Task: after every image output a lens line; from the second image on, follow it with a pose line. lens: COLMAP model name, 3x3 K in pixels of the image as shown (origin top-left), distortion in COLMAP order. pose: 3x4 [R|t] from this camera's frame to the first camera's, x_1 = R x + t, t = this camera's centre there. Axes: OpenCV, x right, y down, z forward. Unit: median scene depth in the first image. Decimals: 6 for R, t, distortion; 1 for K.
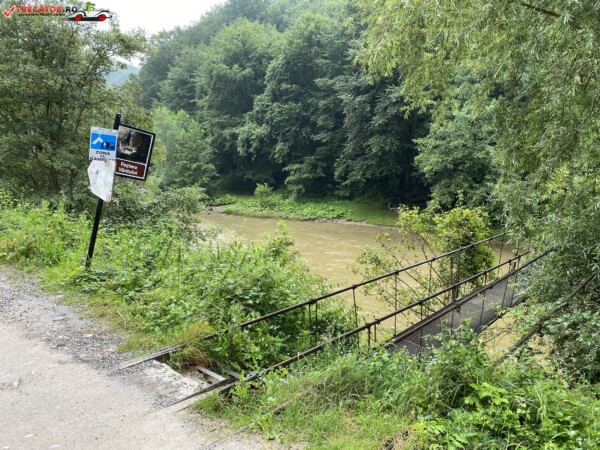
lens RADIAL K [[458.2, 0, 300.0], [0, 458.2, 225.0], [0, 0, 1]] dist [0.068975, -0.102950]
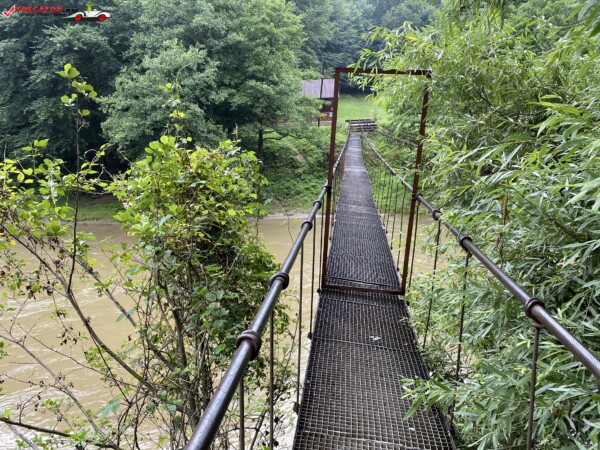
lens RADIAL K [[458.2, 0, 300.0], [0, 458.2, 225.0], [0, 0, 1]] dist [0.068975, -0.102950]
pose [[0.814613, -0.143825, 0.561889, 0.071267], [0.126464, 0.989503, 0.069936, 0.002783], [-0.566050, 0.014088, 0.824251, 0.216612]]
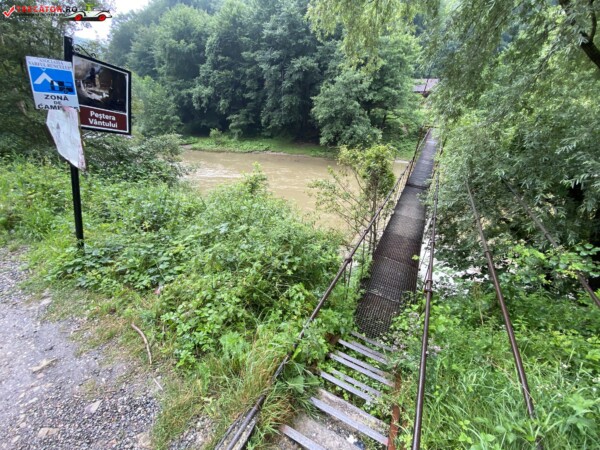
lens RADIAL K [[245.8, 0, 299.3], [0, 245.8, 226.5], [0, 0, 1]] dist [0.020325, -0.020950]
pose [[0.970259, -0.112339, 0.214424, -0.028086], [0.045540, 0.954688, 0.294104, -0.010110], [-0.237748, -0.275592, 0.931410, 0.085311]]
